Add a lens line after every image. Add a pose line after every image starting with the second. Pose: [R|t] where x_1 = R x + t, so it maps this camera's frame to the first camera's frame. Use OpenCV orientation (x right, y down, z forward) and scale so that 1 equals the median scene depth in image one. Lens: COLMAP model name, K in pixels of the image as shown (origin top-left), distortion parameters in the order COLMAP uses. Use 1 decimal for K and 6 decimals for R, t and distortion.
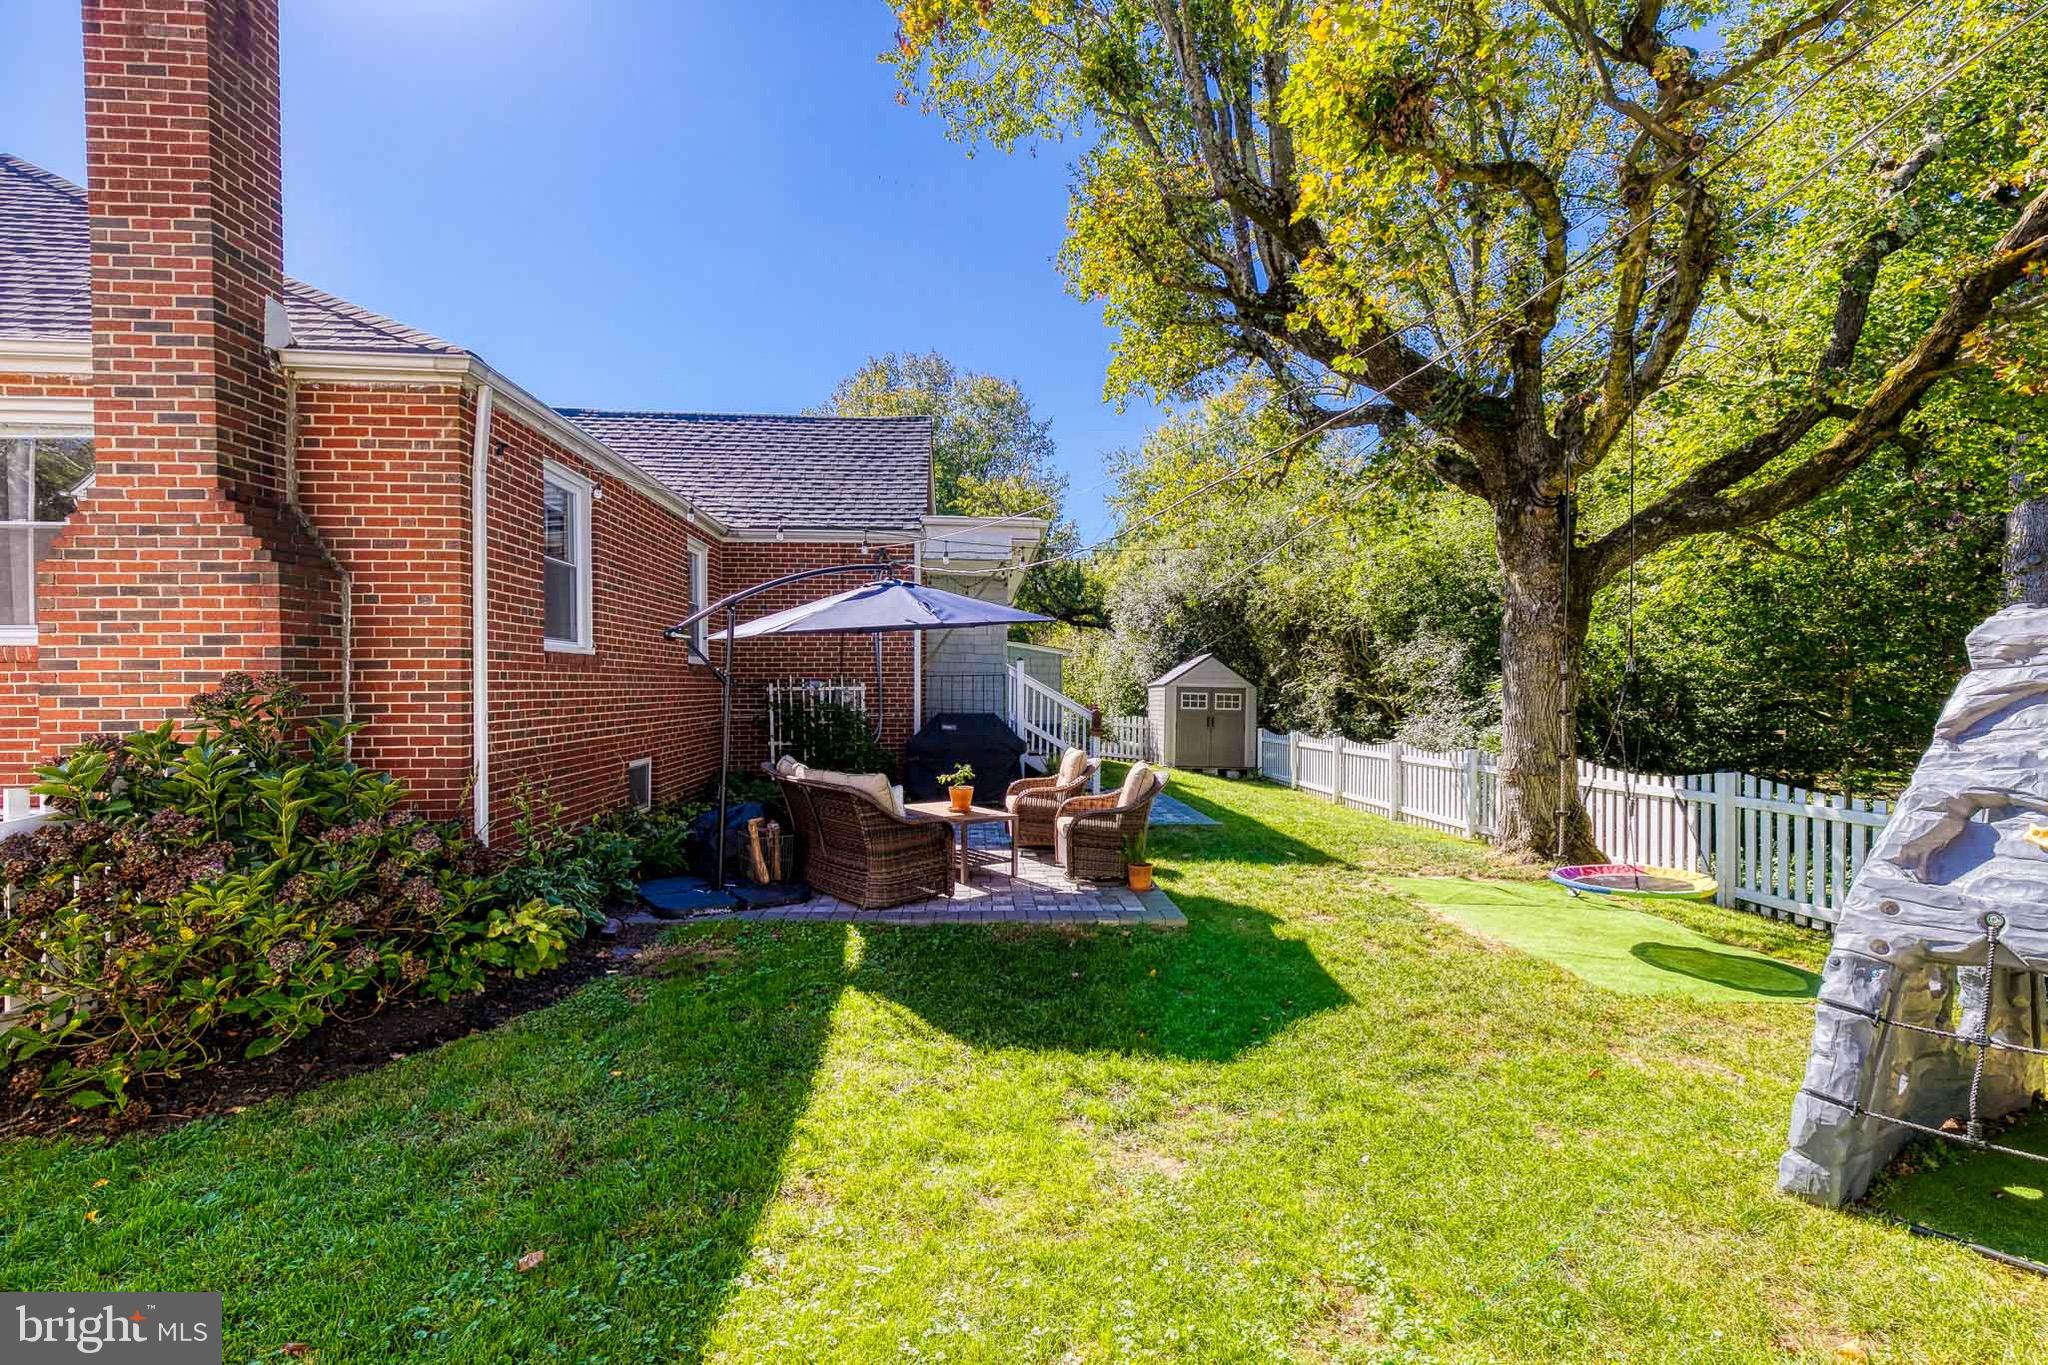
lens RADIAL K [[921.2, 0, 1041.7], [0, 921.2, 689.5], [0, 0, 1]] dist [0.010610, 0.000217]
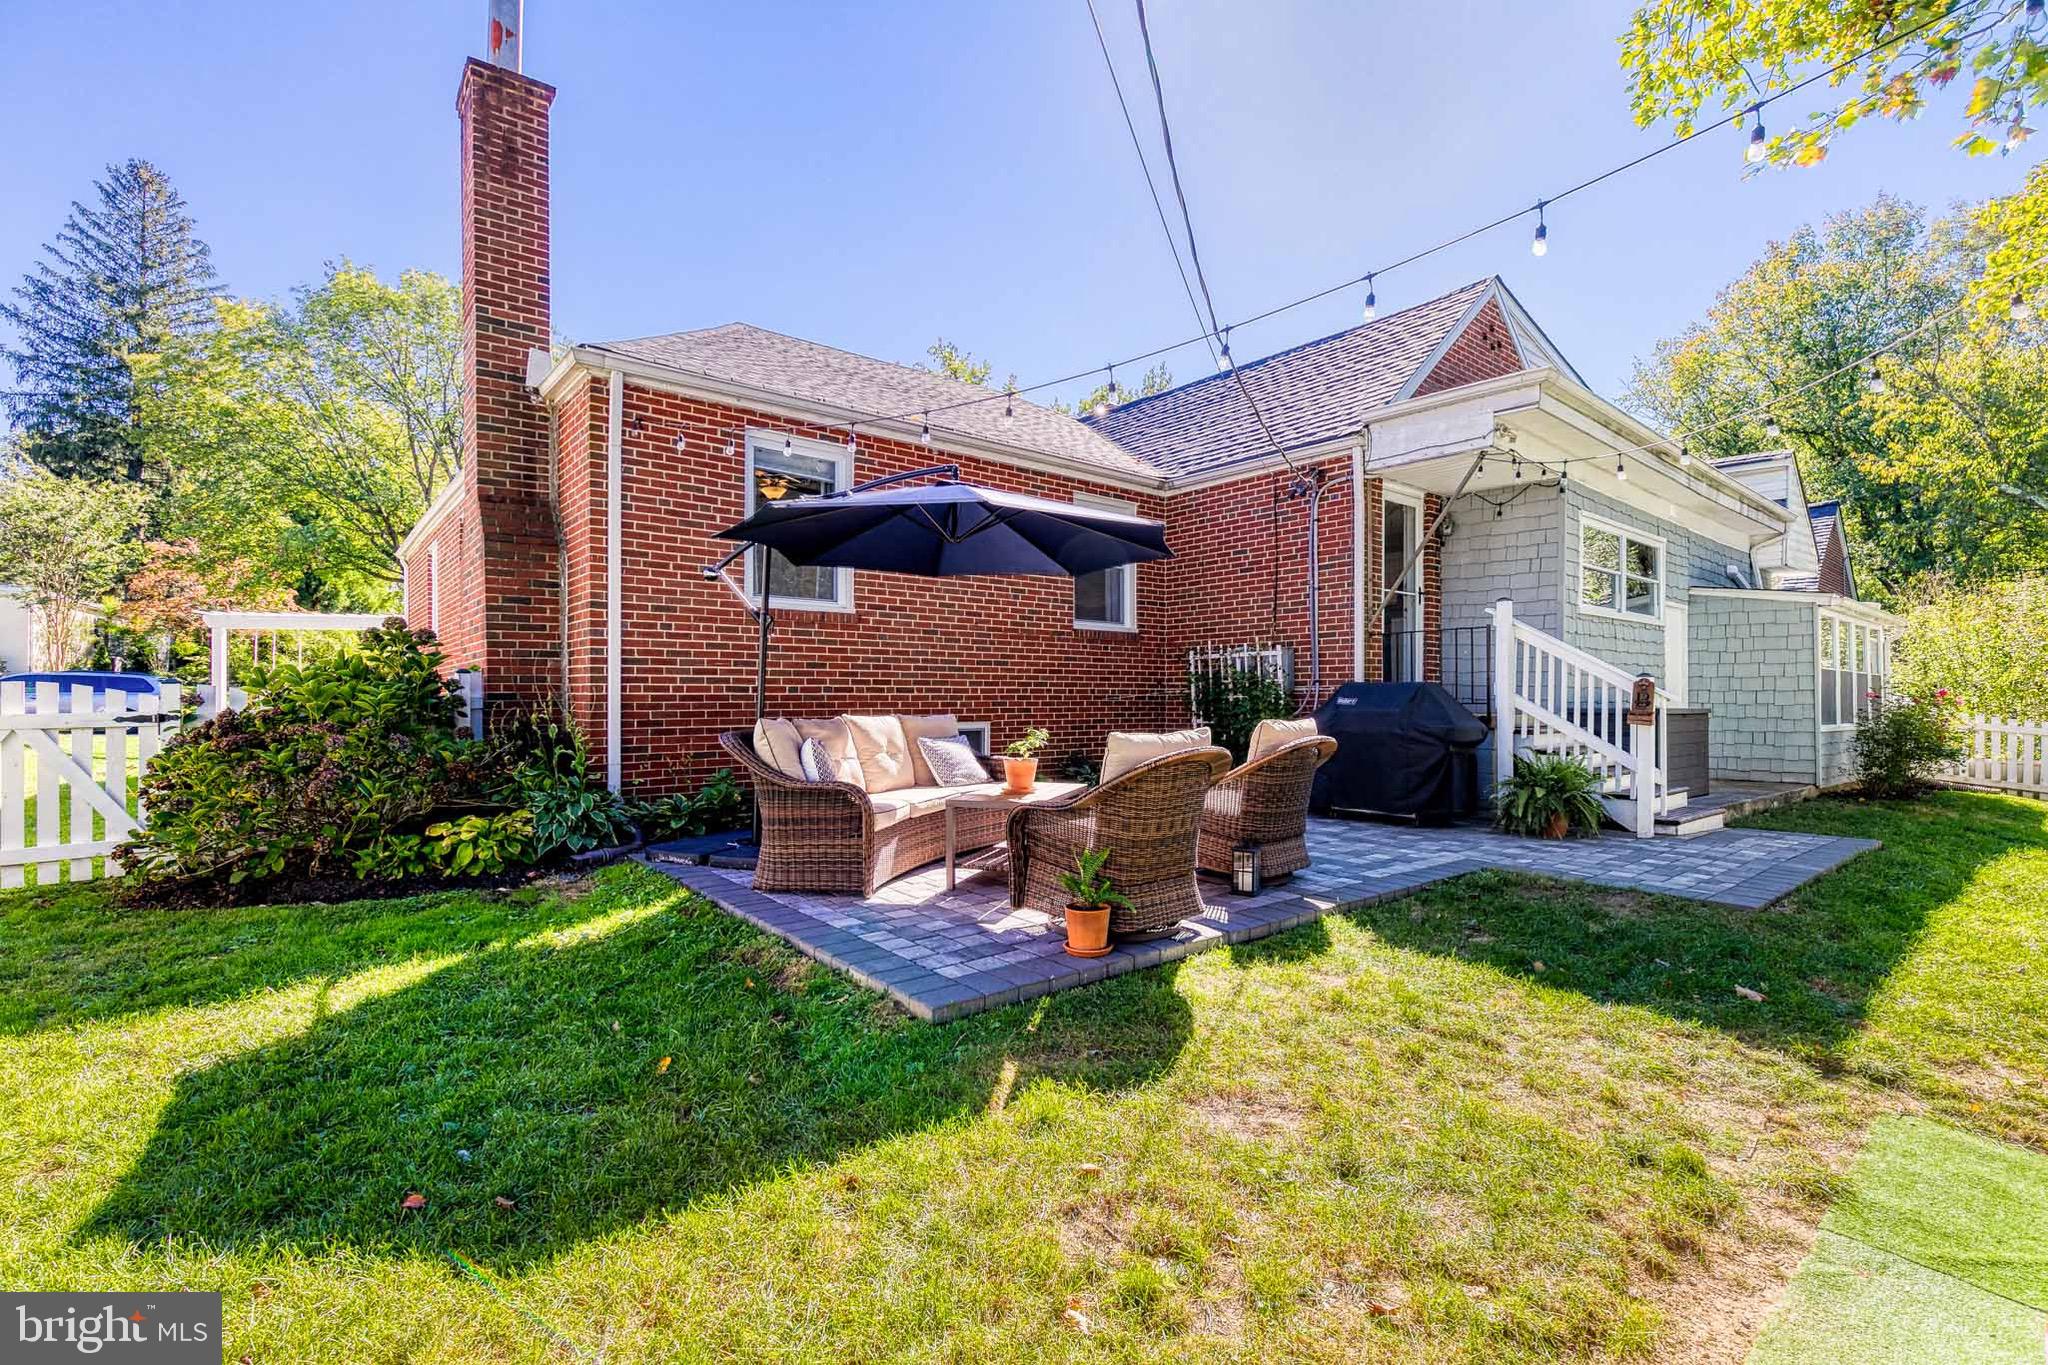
lens RADIAL K [[921.2, 0, 1038.9], [0, 921.2, 690.5], [0, 0, 1]] dist [0.010610, 0.000217]
pose [[0.574599, -0.005562, -0.818416, 0.235708], [-0.005124, 0.999933, -0.010393, 0.028723], [0.818419, 0.010165, 0.574532, 0.285942]]
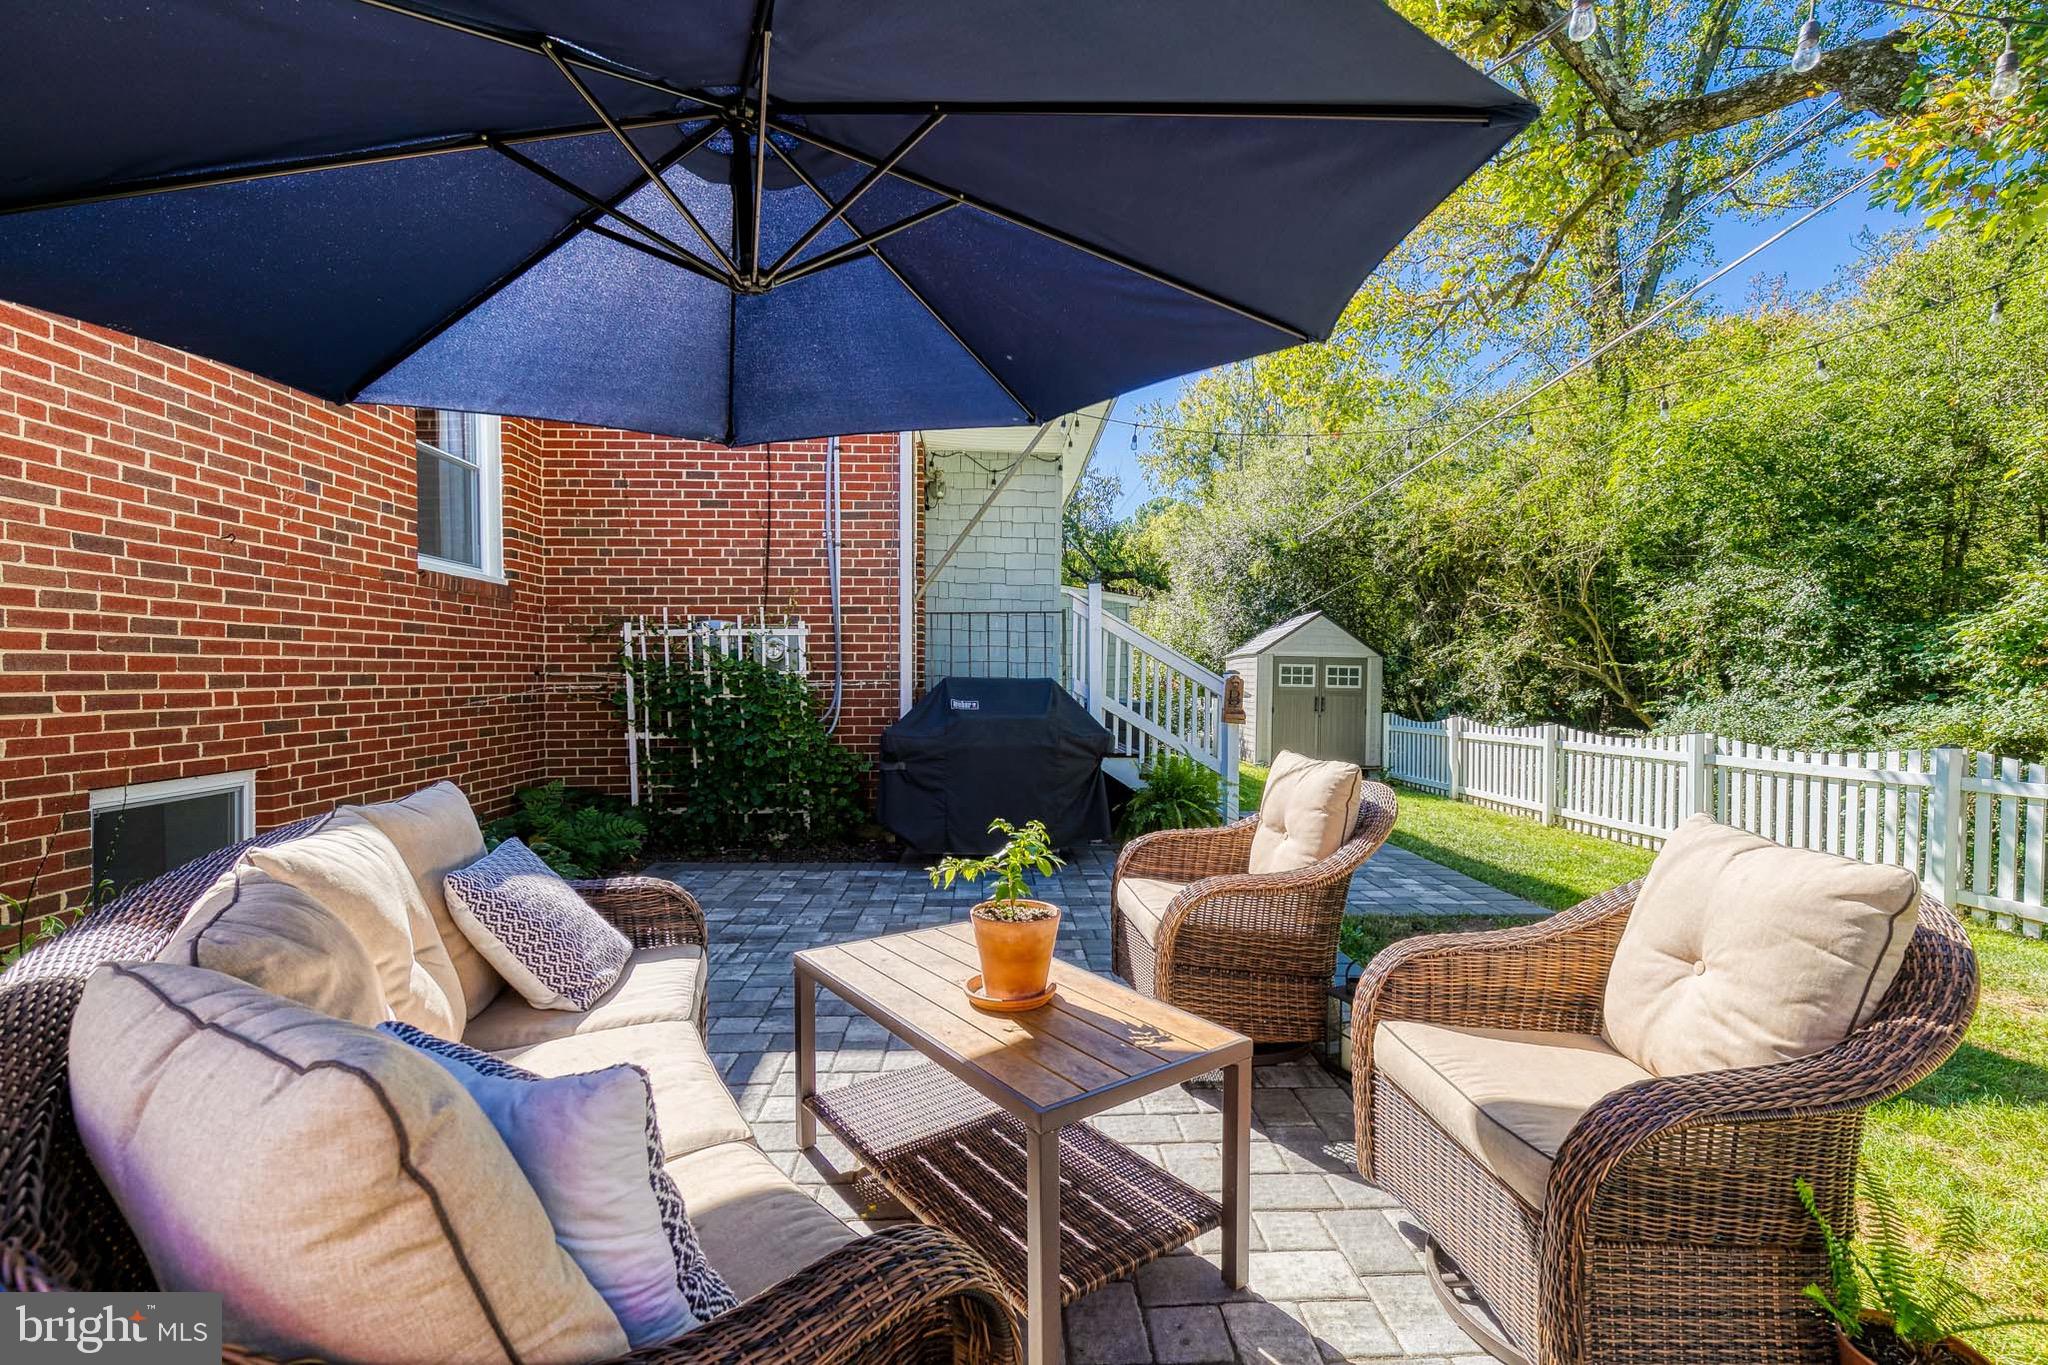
lens RADIAL K [[921.2, 0, 1042.0], [0, 921.2, 686.5], [0, 0, 1]] dist [0.010610, 0.000217]
pose [[0.999900, 0.000199, -0.014169, -0.035621], [-0.000057, 0.999950, 0.009984, 0.017922], [0.014170, -0.009982, 0.999850, 0.345313]]
